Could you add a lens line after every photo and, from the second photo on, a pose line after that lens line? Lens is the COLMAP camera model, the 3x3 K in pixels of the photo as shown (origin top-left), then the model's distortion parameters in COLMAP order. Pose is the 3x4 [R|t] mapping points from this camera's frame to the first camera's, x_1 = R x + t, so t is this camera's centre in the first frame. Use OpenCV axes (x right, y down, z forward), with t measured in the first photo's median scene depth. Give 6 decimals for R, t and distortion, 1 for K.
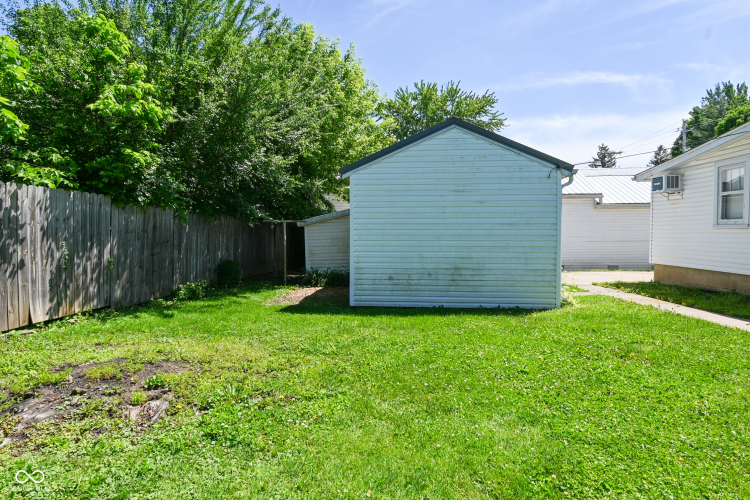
lens RADIAL K [[395.9, 0, 375.0], [0, 395.9, 244.4], [0, 0, 1]] dist [0.007195, -0.019207]
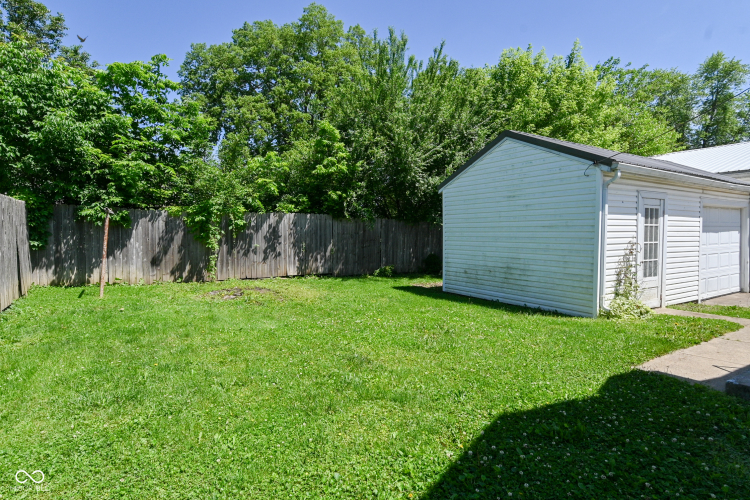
lens RADIAL K [[395.9, 0, 371.3], [0, 395.9, 244.9], [0, 0, 1]] dist [0.007195, -0.019207]
pose [[0.582591, 0.023686, -0.812420, 0.868033], [-0.018558, 0.999702, 0.015838, -0.012480], [0.812554, 0.005850, 0.582857, 0.053897]]
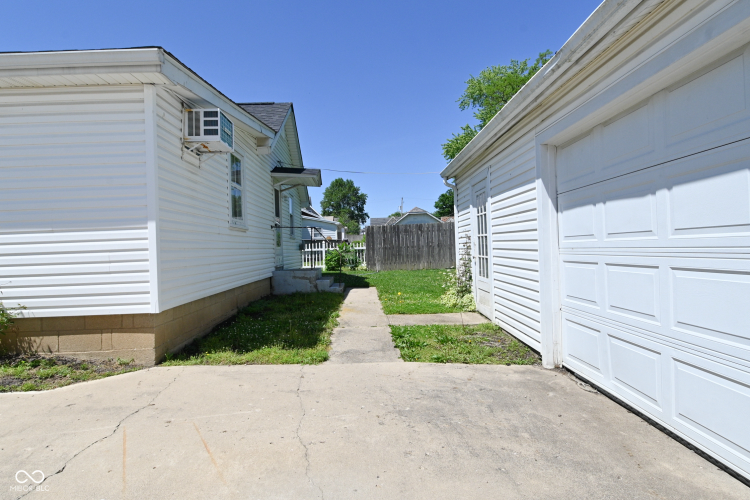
lens RADIAL K [[395.9, 0, 374.4], [0, 395.9, 242.7], [0, 0, 1]] dist [0.007195, -0.019207]
pose [[-0.995442, 0.033969, -0.089109, 0.765852], [0.032731, 0.999347, 0.015318, -0.020274], [0.089571, 0.012332, -0.995904, 2.001742]]
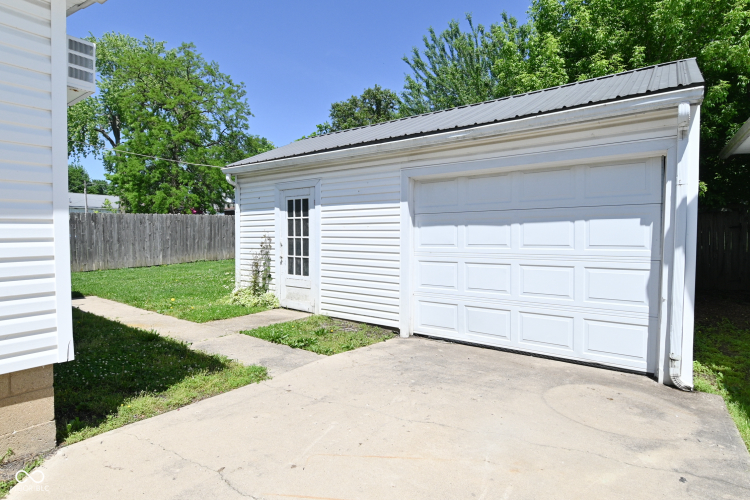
lens RADIAL K [[395.9, 0, 379.0], [0, 395.9, 242.9], [0, 0, 1]] dist [0.007195, -0.019207]
pose [[-0.523843, 0.023106, -0.851502, 1.143787], [-0.018283, 0.999097, 0.038359, -0.041238], [0.851619, 0.035662, -0.522947, 1.837009]]
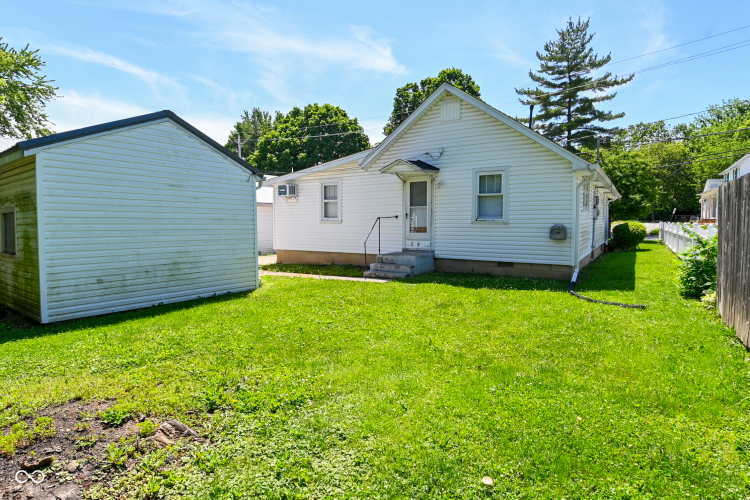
lens RADIAL K [[395.9, 0, 378.8], [0, 395.9, 245.2], [0, 0, 1]] dist [0.007195, -0.019207]
pose [[0.493459, -0.044649, 0.868622, -0.405154], [0.026445, 0.998990, 0.036327, -0.007587], [-0.869367, 0.005045, 0.494141, 0.057077]]
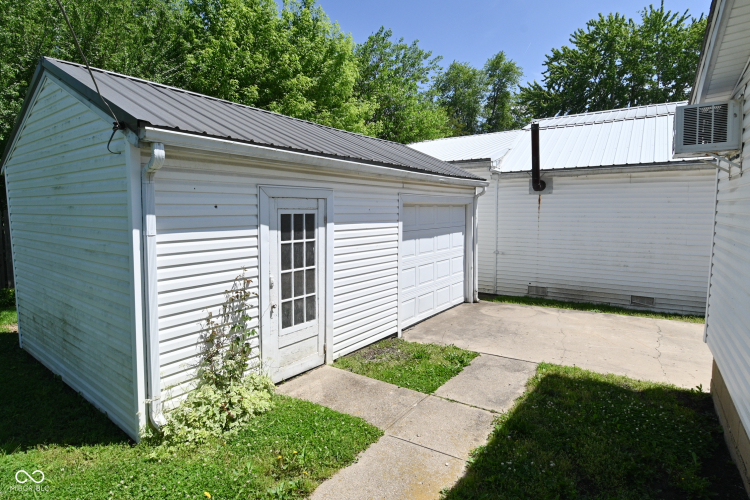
lens RADIAL K [[395.9, 0, 372.9], [0, 395.9, 247.6], [0, 0, 1]] dist [0.007195, -0.019207]
pose [[0.851687, 0.052385, -0.521427, 0.887626], [-0.016333, 0.997161, 0.073503, -0.096899], [0.523797, -0.054085, 0.850125, 0.743735]]
